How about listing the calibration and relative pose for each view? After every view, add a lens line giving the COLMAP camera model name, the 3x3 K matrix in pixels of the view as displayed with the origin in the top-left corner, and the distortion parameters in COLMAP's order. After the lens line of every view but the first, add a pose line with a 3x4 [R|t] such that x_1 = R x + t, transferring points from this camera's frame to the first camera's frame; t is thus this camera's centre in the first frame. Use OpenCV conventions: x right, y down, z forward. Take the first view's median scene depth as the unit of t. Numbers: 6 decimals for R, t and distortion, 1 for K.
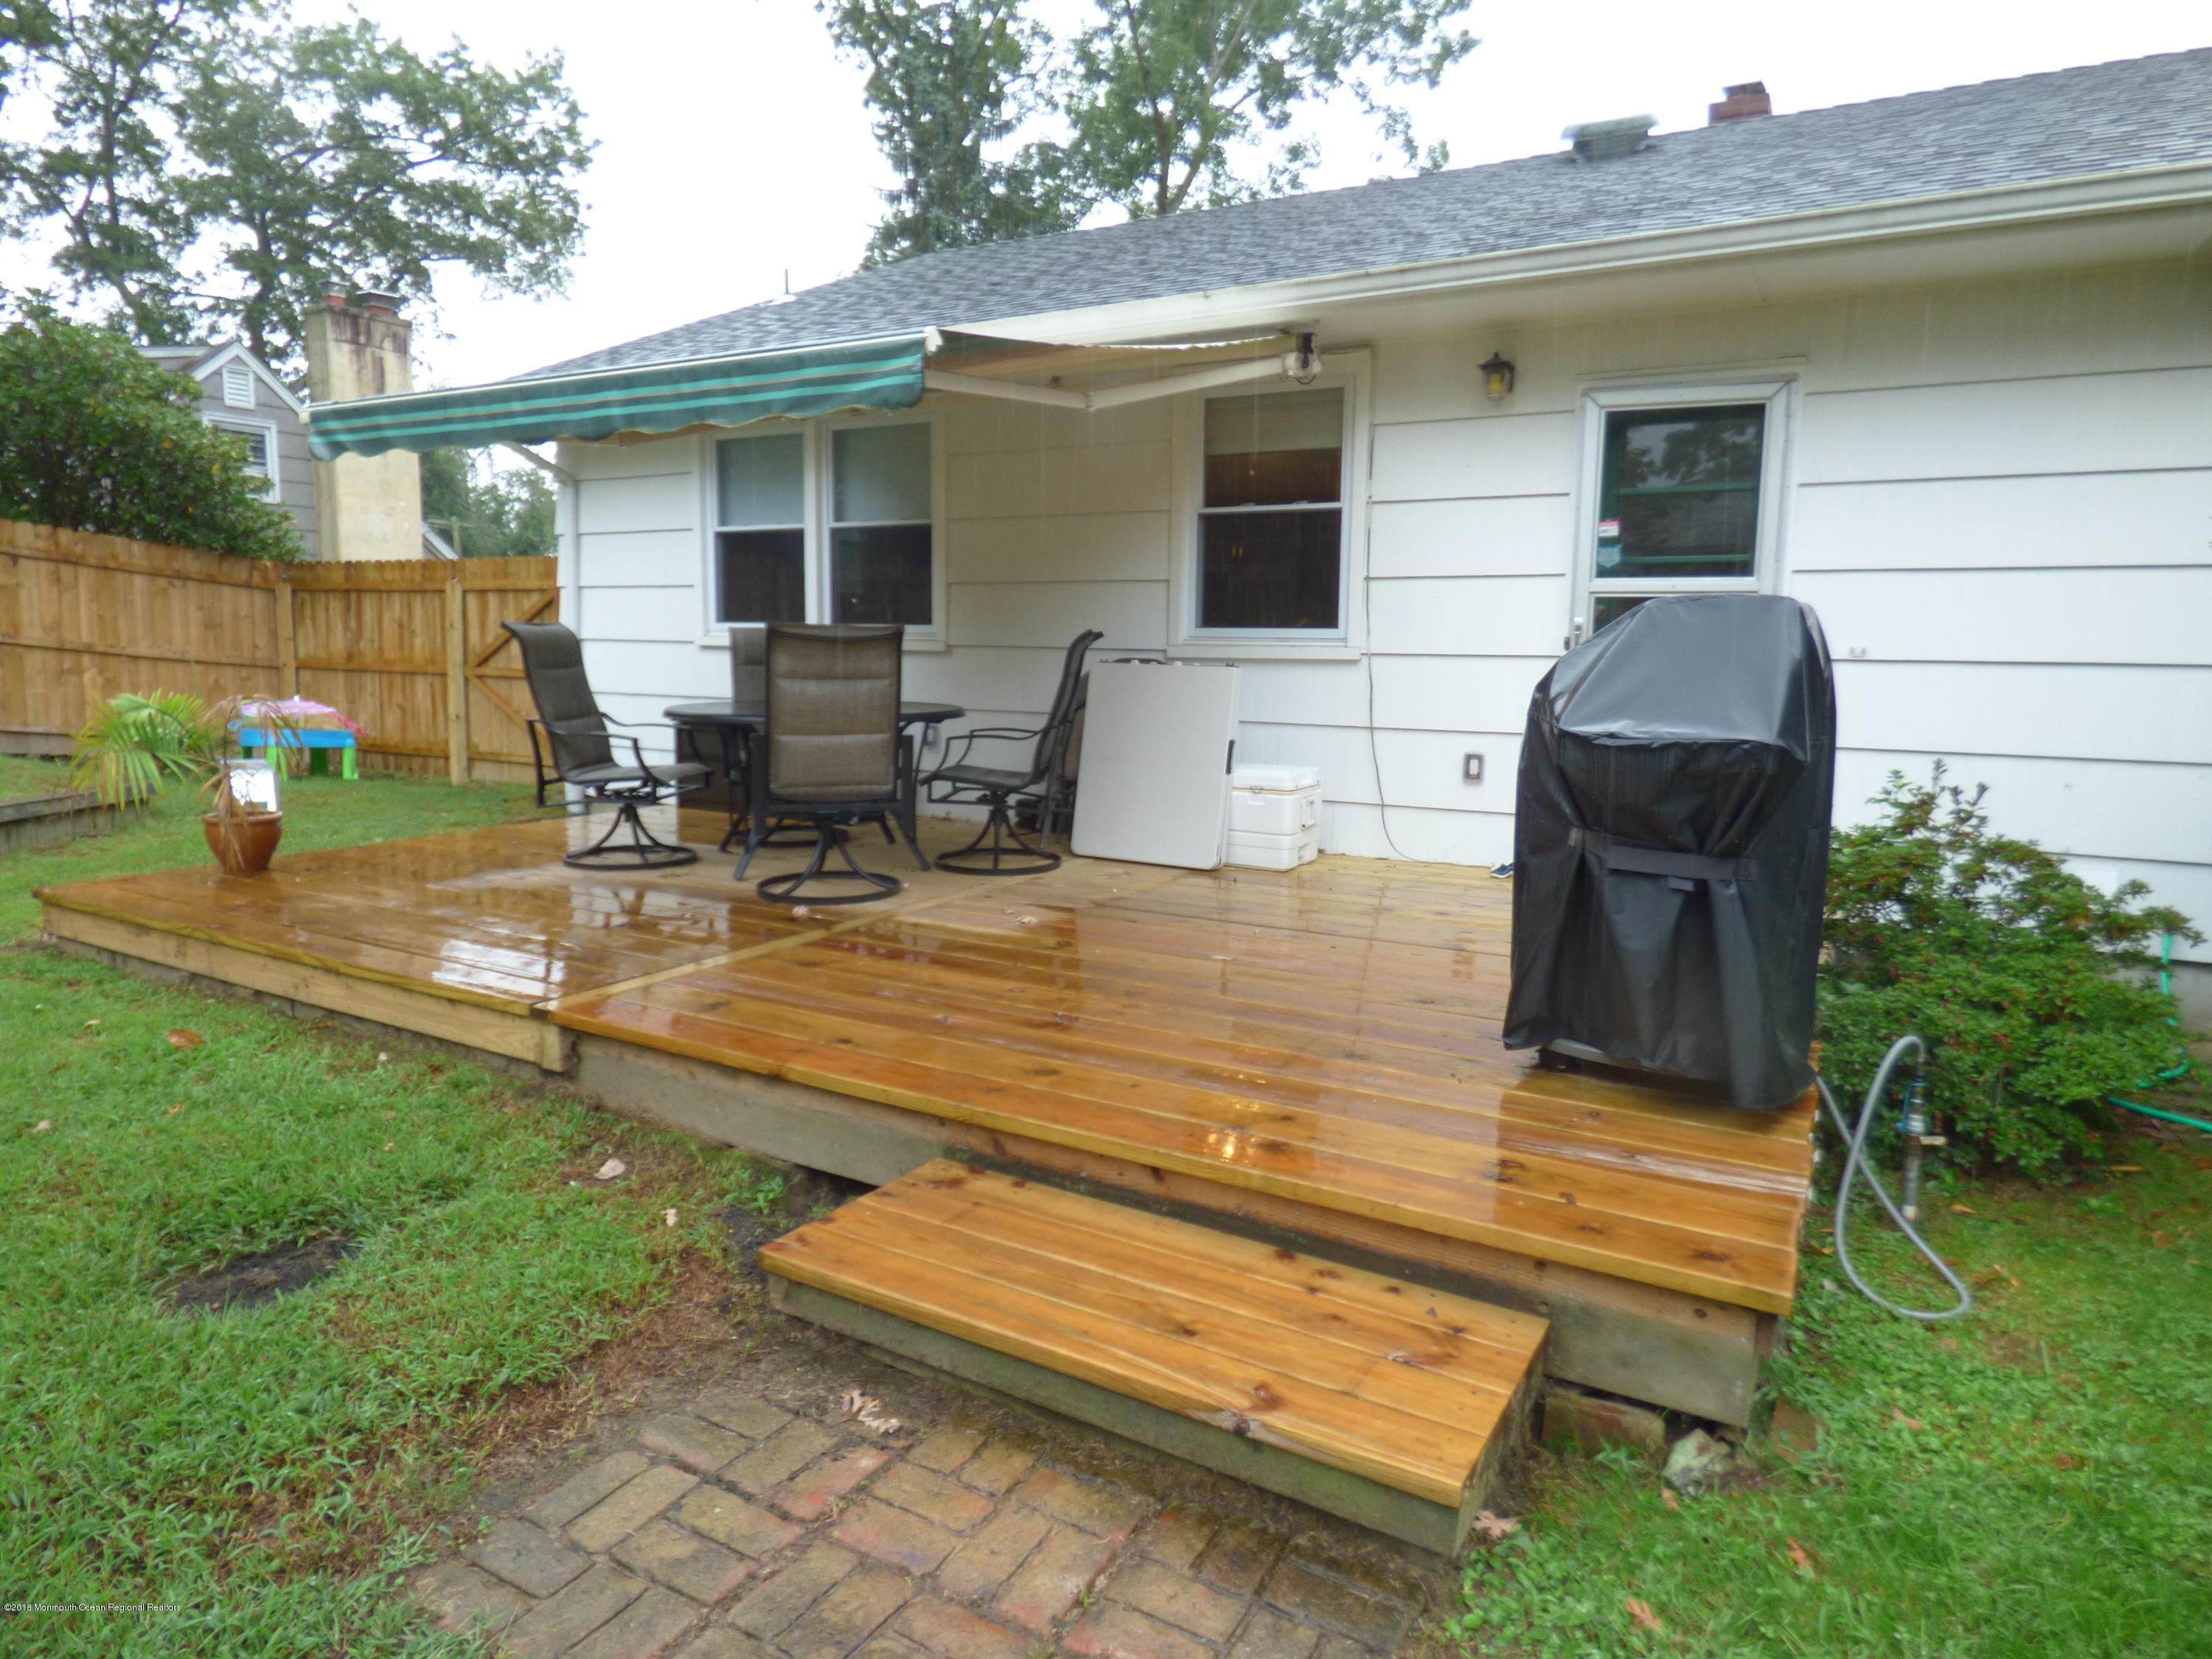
lens RADIAL K [[1334.0, 0, 1109.6], [0, 1334.0, 820.4], [0, 0, 1]] dist [-0.000979, -0.002623]
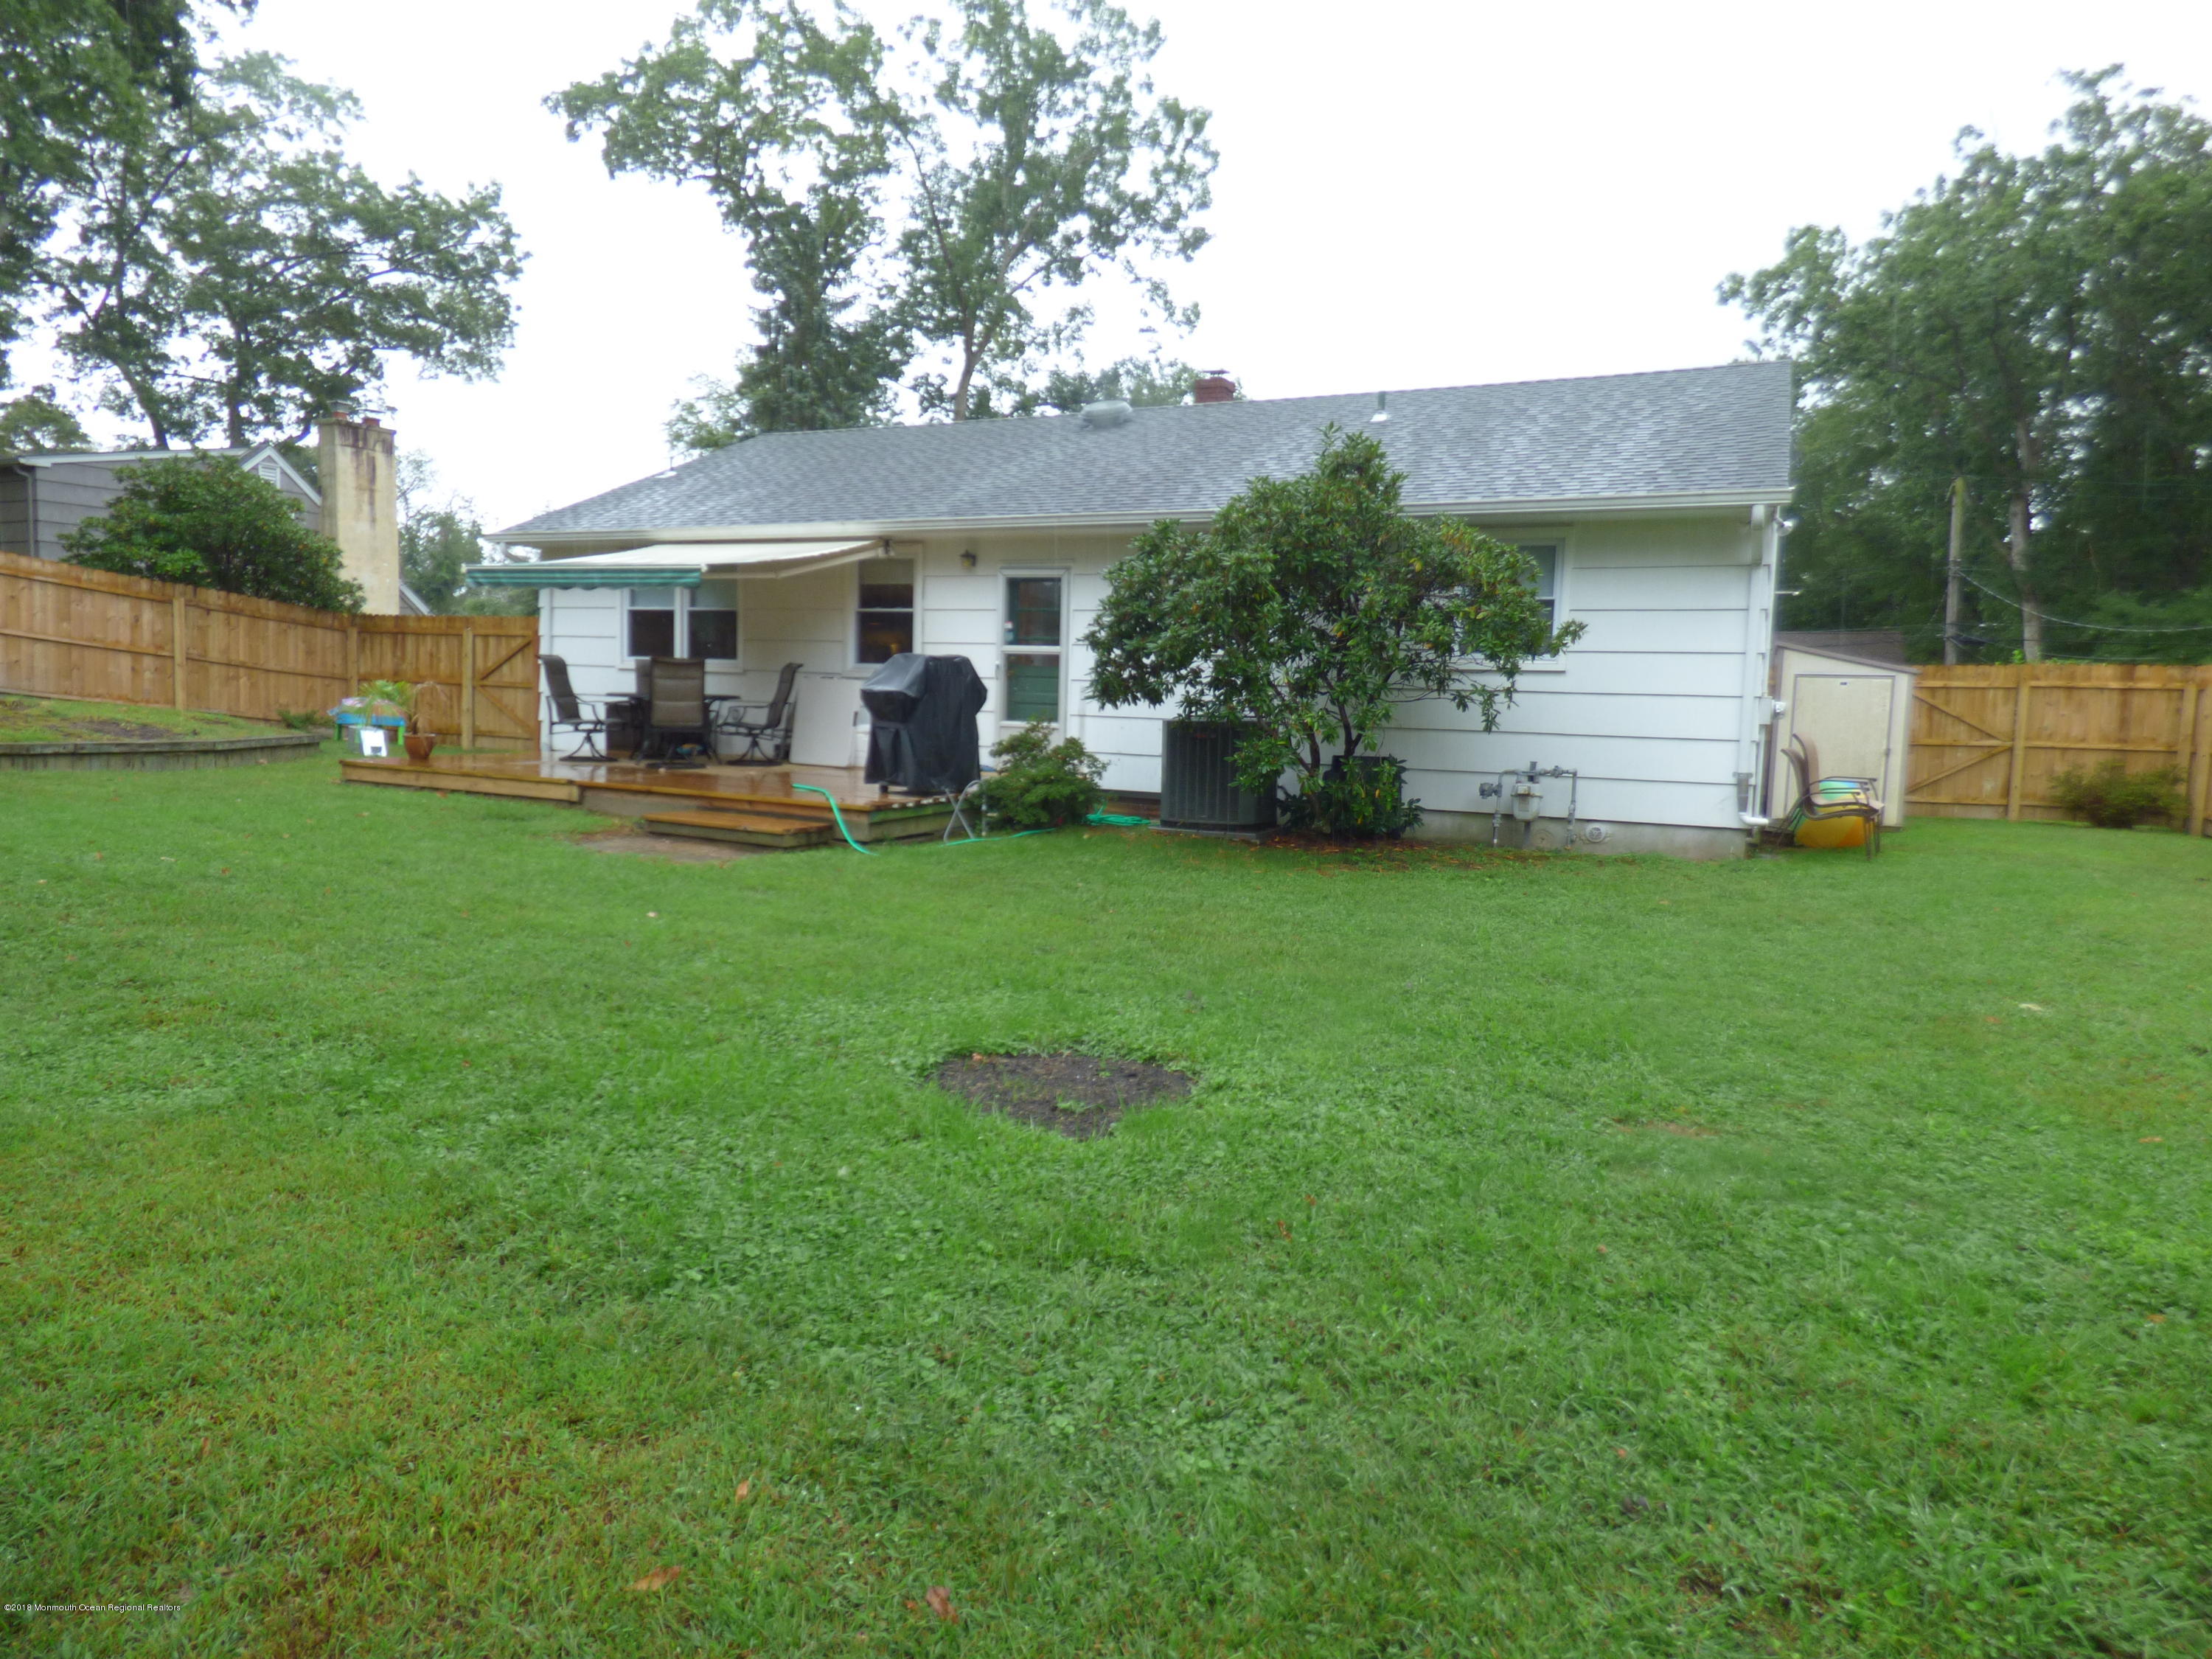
lens RADIAL K [[1334.0, 0, 1101.8], [0, 1334.0, 830.5], [0, 0, 1]] dist [-0.000979, -0.002623]
pose [[0.997833, 0.012286, 0.064646, 0.066512], [-0.010596, 0.999595, -0.026415, 0.036531], [-0.064944, 0.025672, 0.997559, -0.239284]]
